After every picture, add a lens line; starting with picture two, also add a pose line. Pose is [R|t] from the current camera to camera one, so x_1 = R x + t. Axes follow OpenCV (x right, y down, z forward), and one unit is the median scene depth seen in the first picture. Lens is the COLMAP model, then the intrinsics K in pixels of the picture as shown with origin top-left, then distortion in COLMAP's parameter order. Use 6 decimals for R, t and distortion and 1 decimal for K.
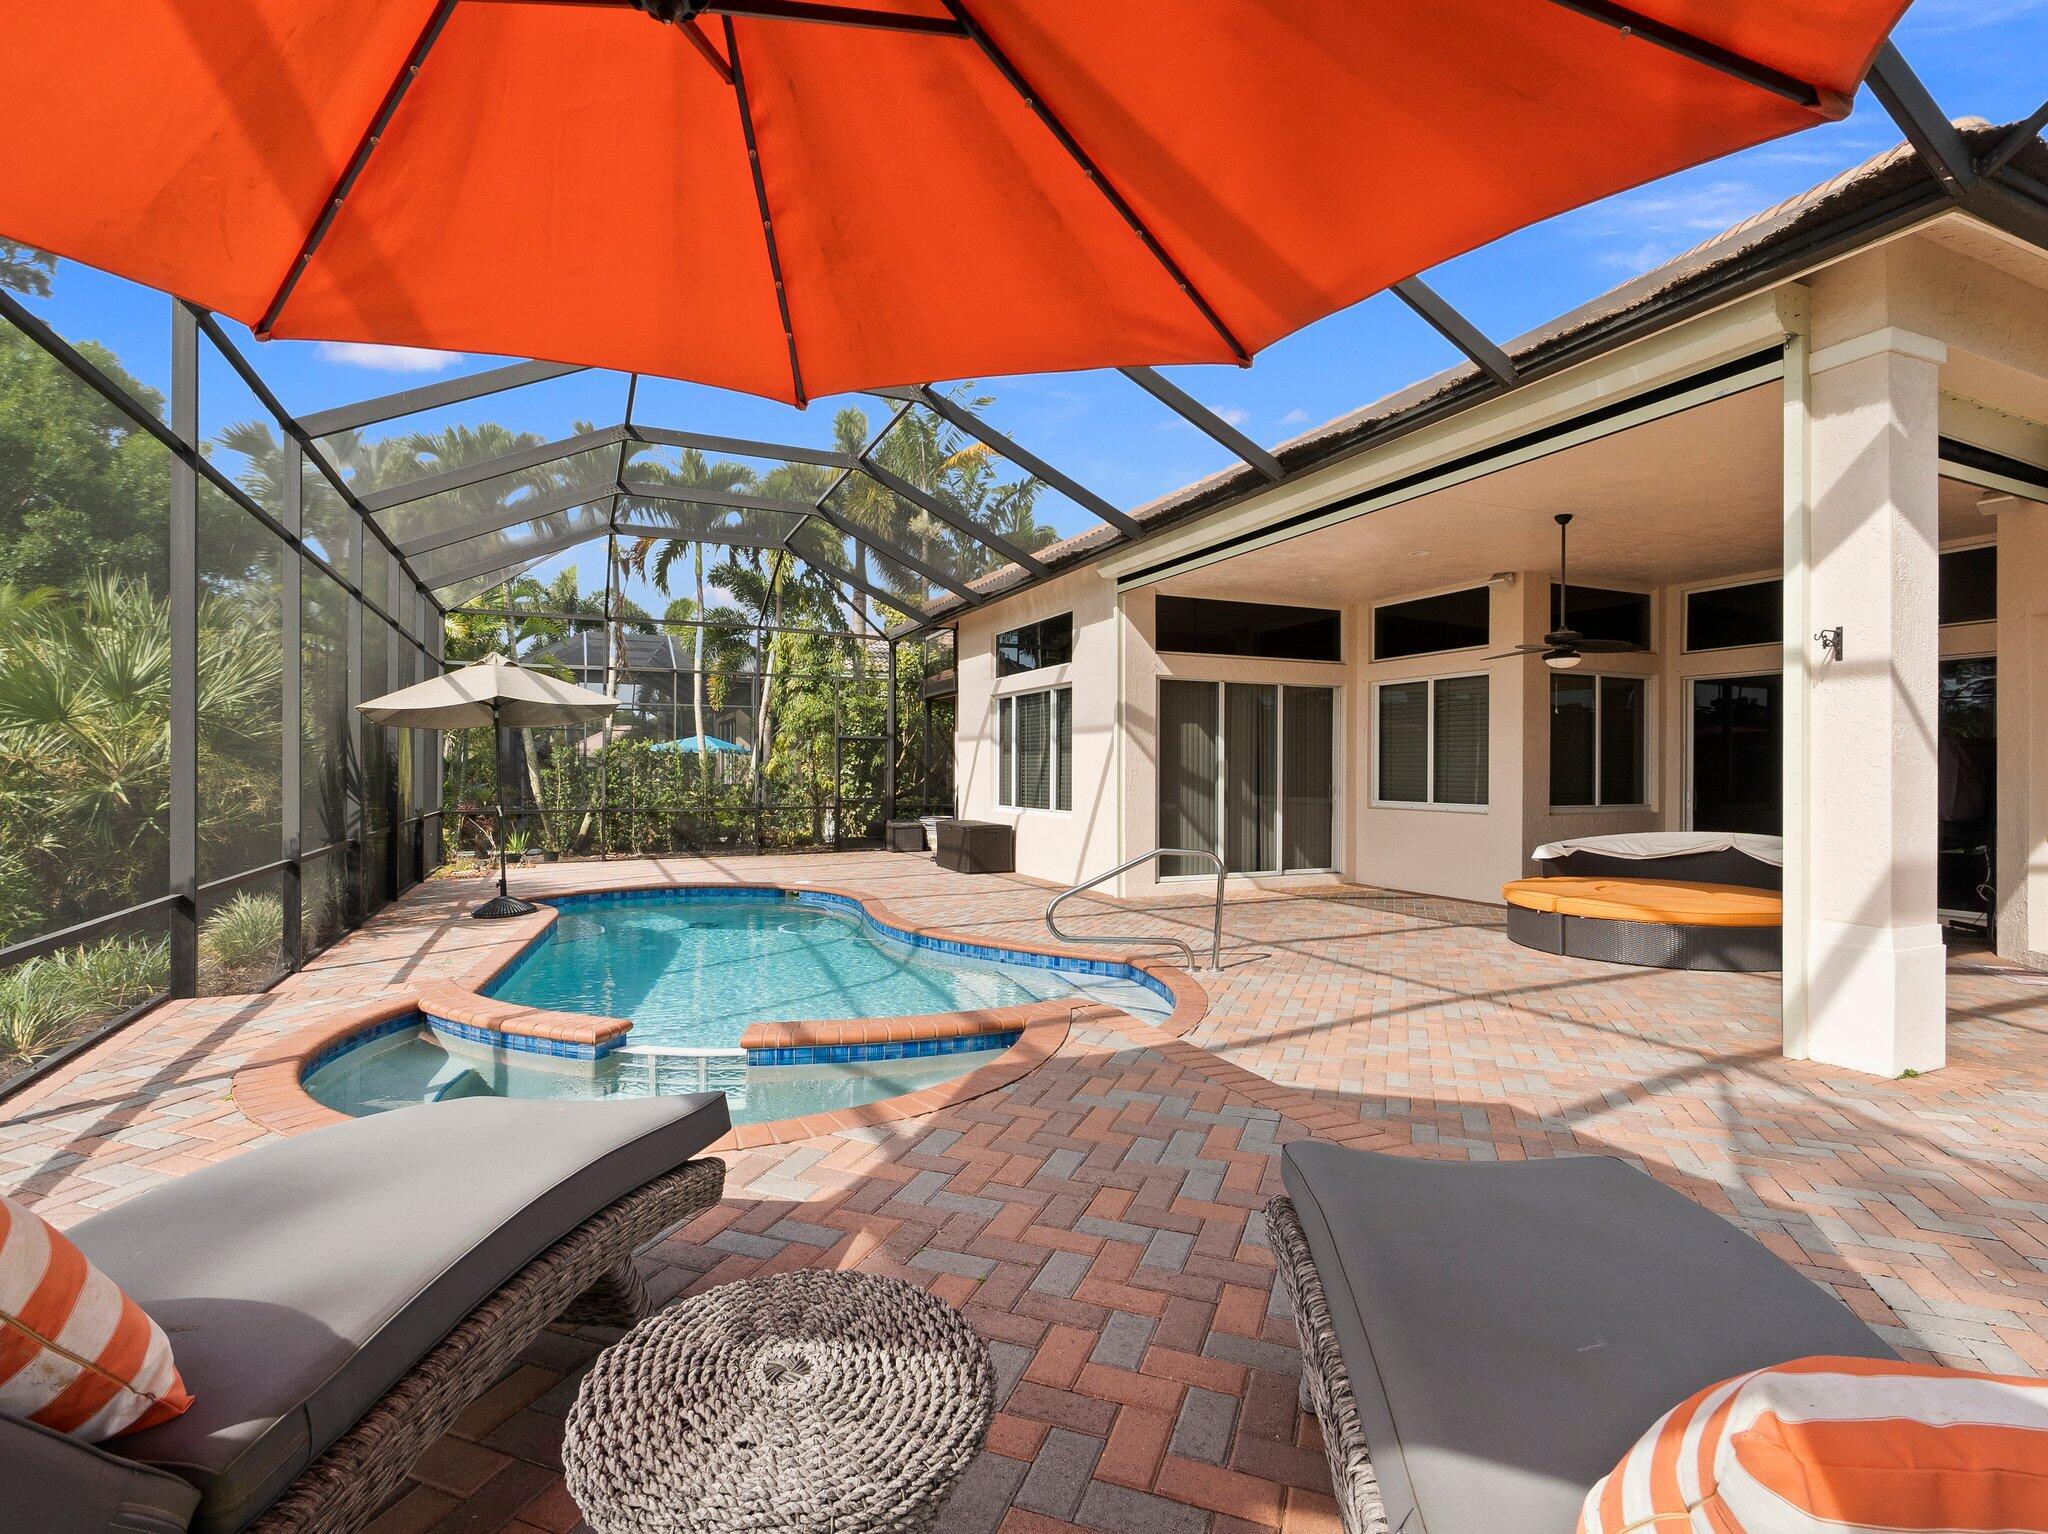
lens RADIAL K [[981.6, 0, 1024.0], [0, 981.6, 767.0], [0, 0, 1]] dist [-0.002035, 0.001122]
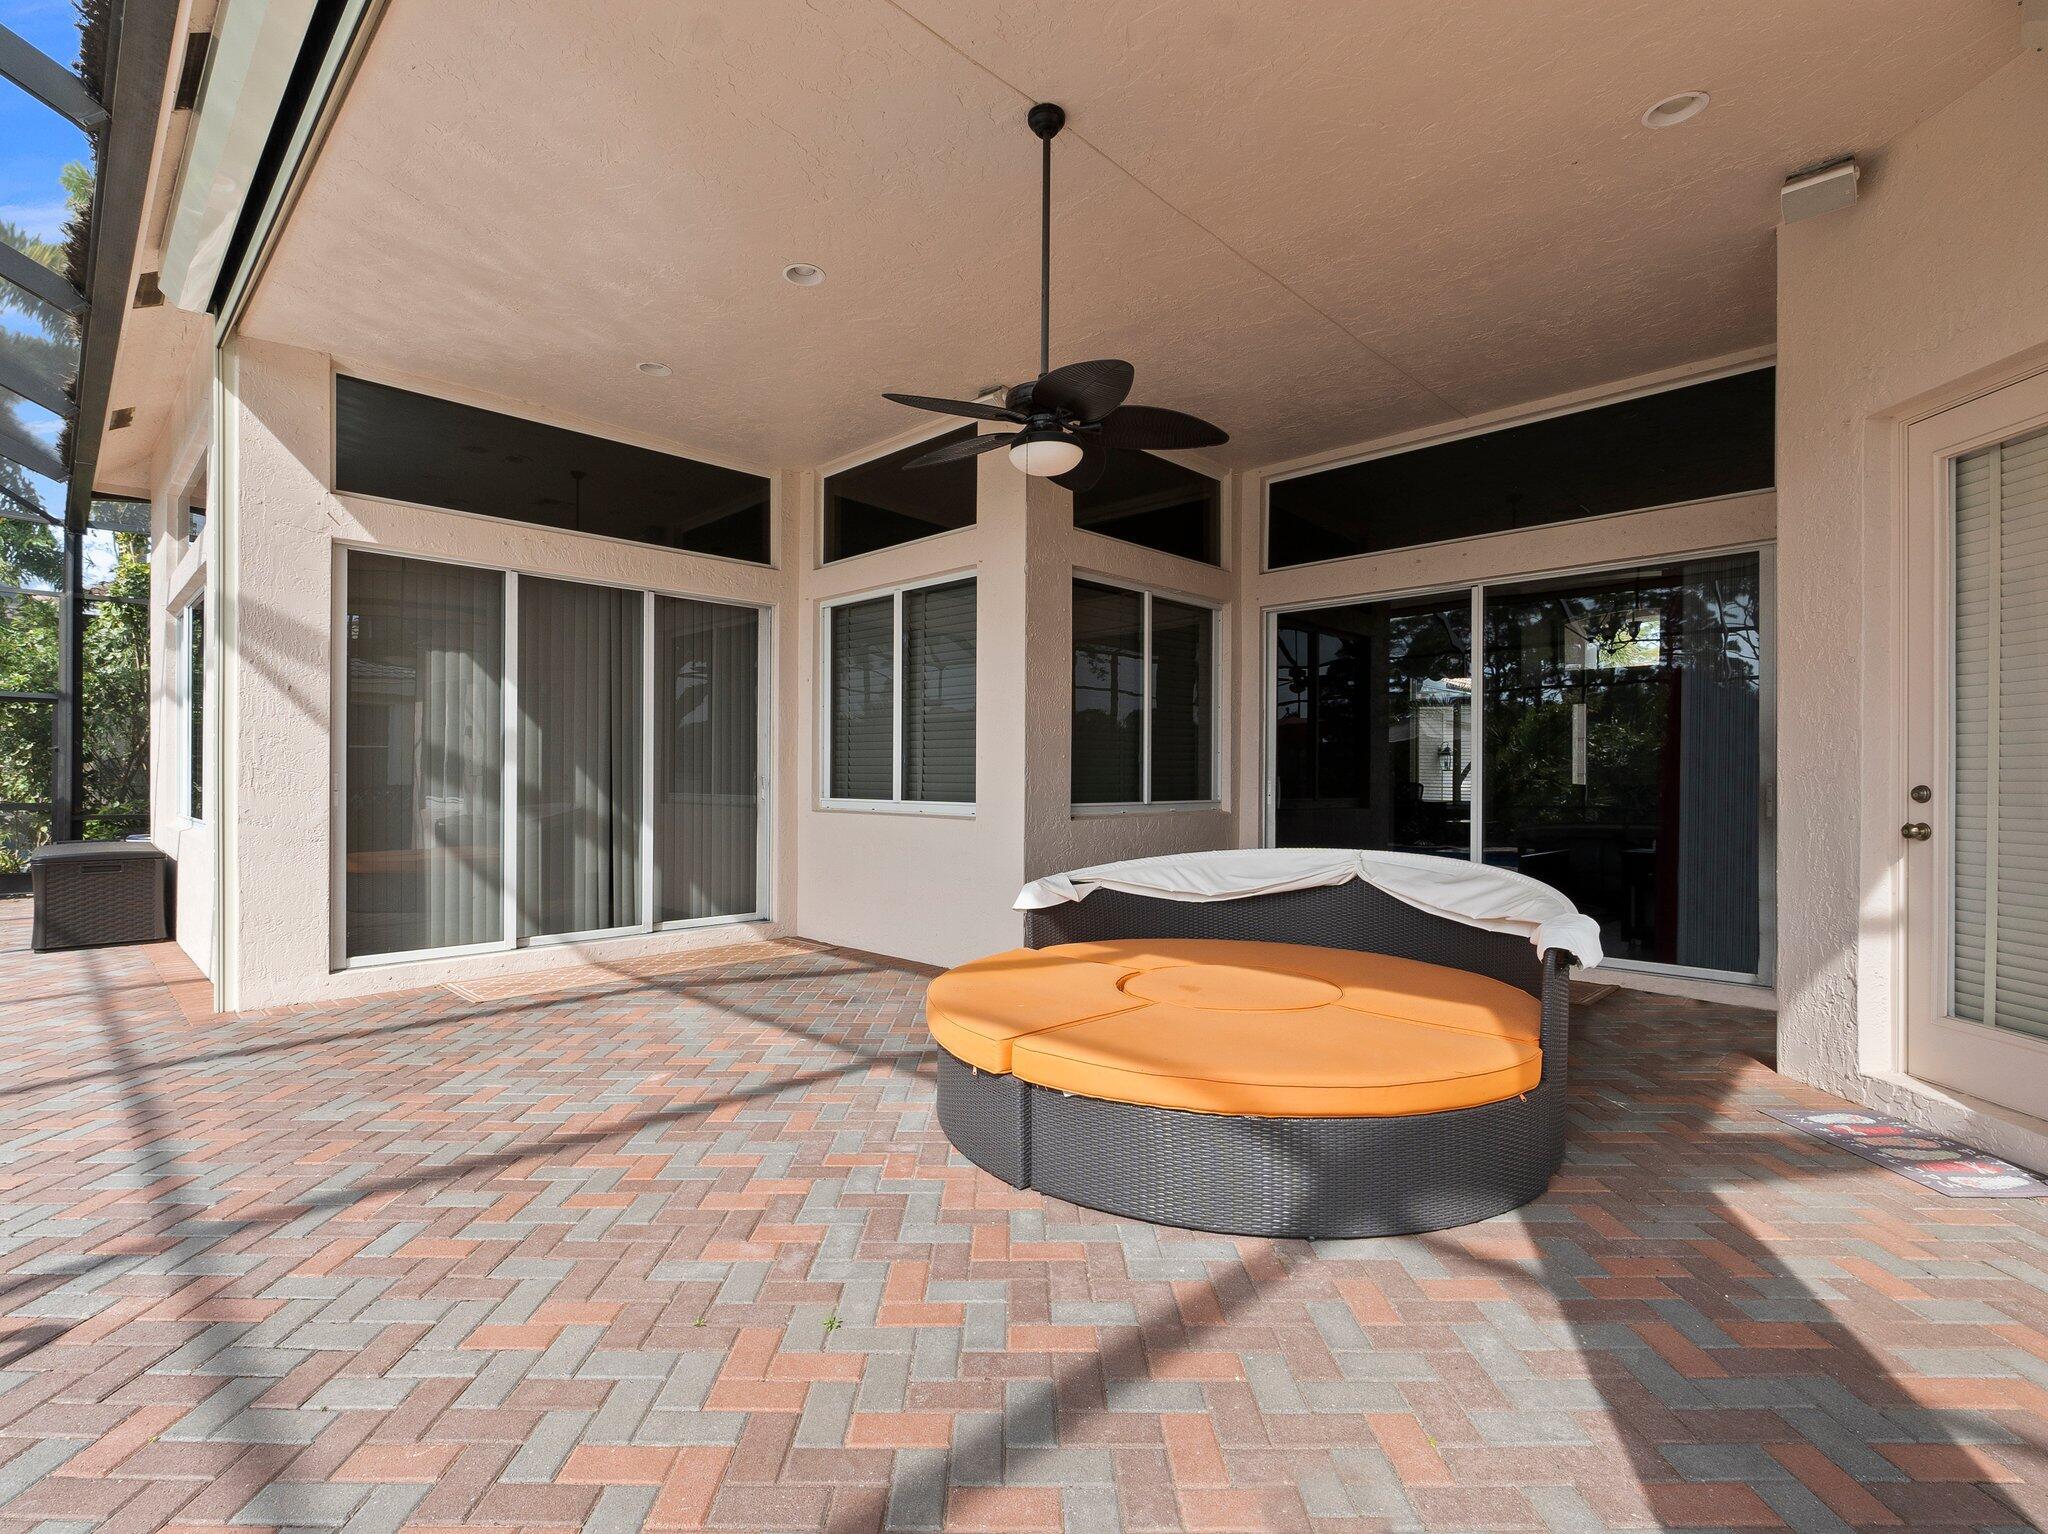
lens RADIAL K [[981.6, 0, 1024.0], [0, 981.6, 767.0], [0, 0, 1]] dist [-0.002035, 0.001122]
pose [[0.933419, 0.001968, 0.358783, 0.268202], [-0.000925, 0.999995, -0.003078, 0.017749], [-0.358787, 0.002542, 0.933416, 0.416426]]
